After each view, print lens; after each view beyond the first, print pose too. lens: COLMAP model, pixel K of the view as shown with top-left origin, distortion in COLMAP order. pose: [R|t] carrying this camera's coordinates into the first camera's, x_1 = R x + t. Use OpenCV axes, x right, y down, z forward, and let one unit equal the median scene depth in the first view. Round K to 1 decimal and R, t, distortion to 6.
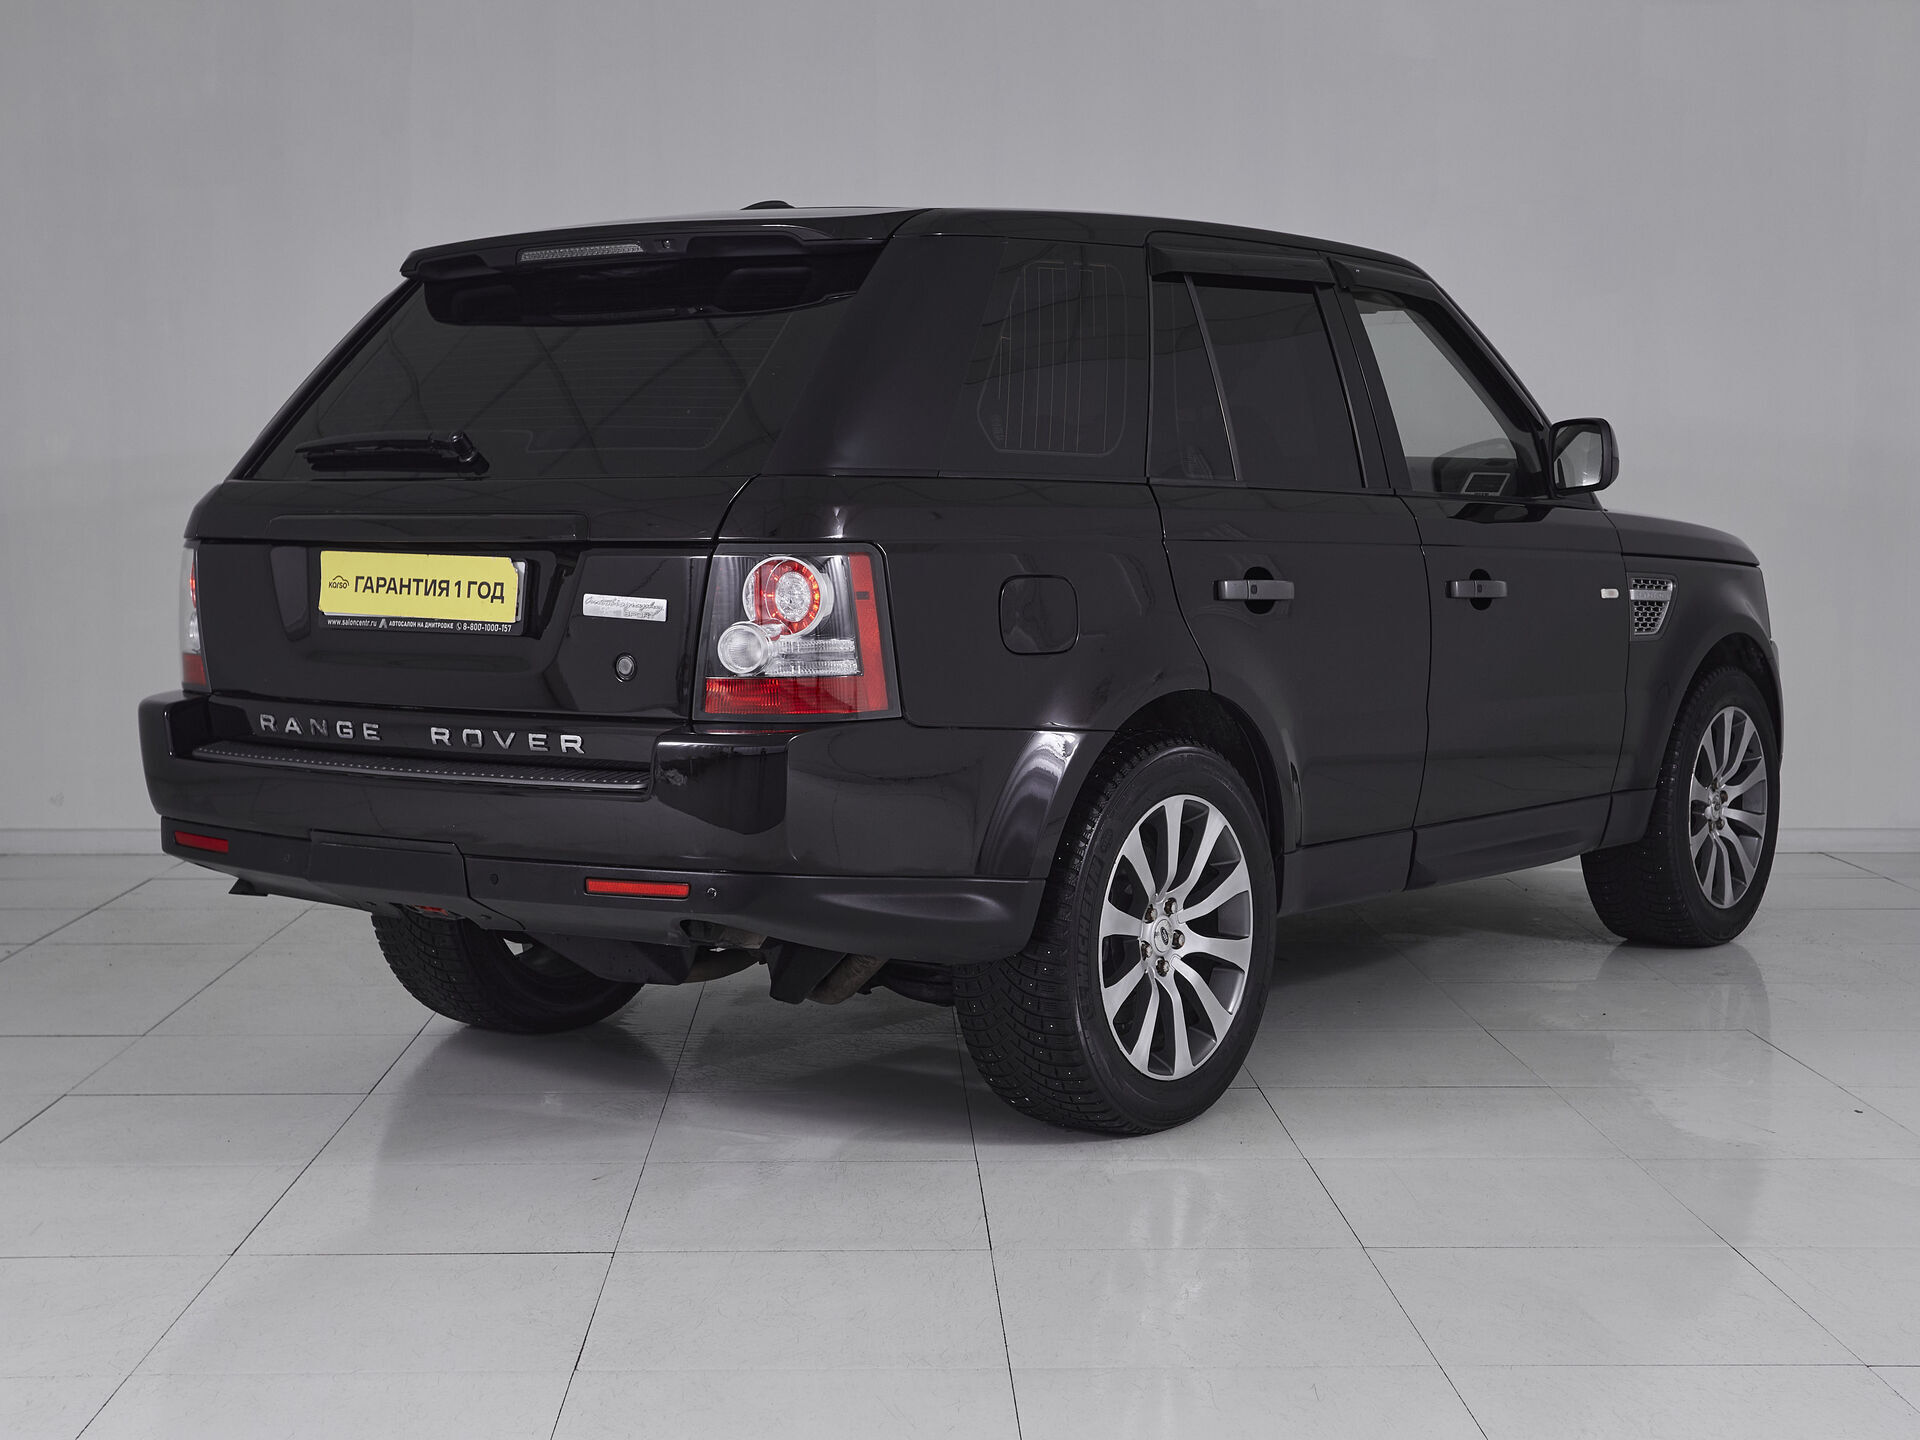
lens RADIAL K [[2932.9, 0, 960.0], [0, 2932.9, 720.0], [0, 0, 1]] dist [-0.001303, 0.016024]
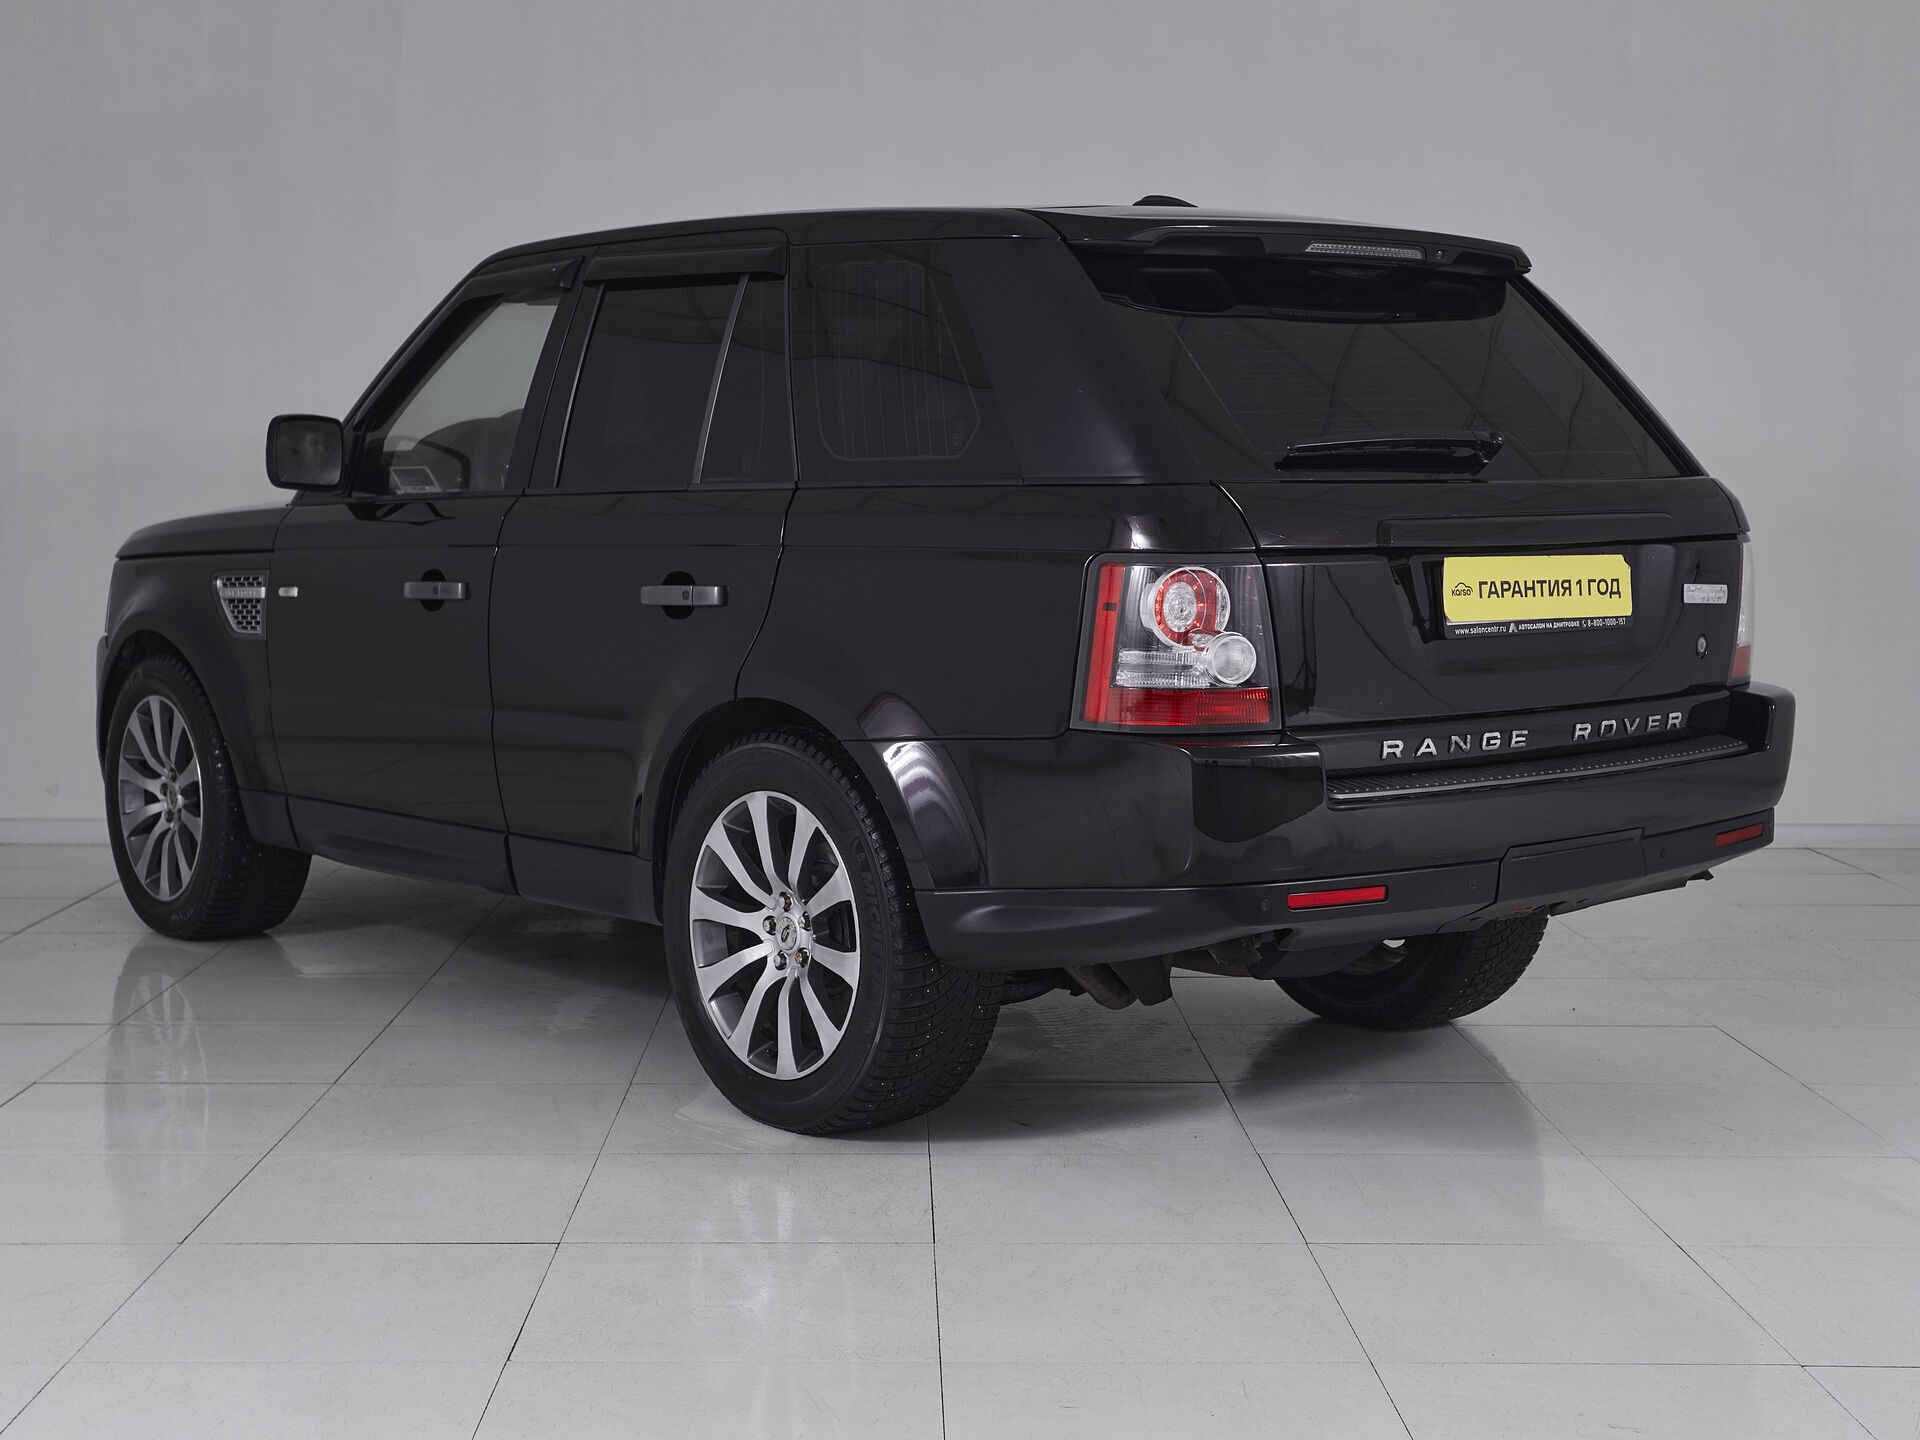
lens RADIAL K [[2932.9, 0, 960.0], [0, 2932.9, 720.0], [0, 0, 1]] dist [-0.001303, 0.016024]
pose [[0.210141, -0.087062, 0.973787, -1.202686], [0.075978, 0.994469, 0.072515, -0.088100], [-0.974714, 0.058748, 0.215593, 0.976494]]
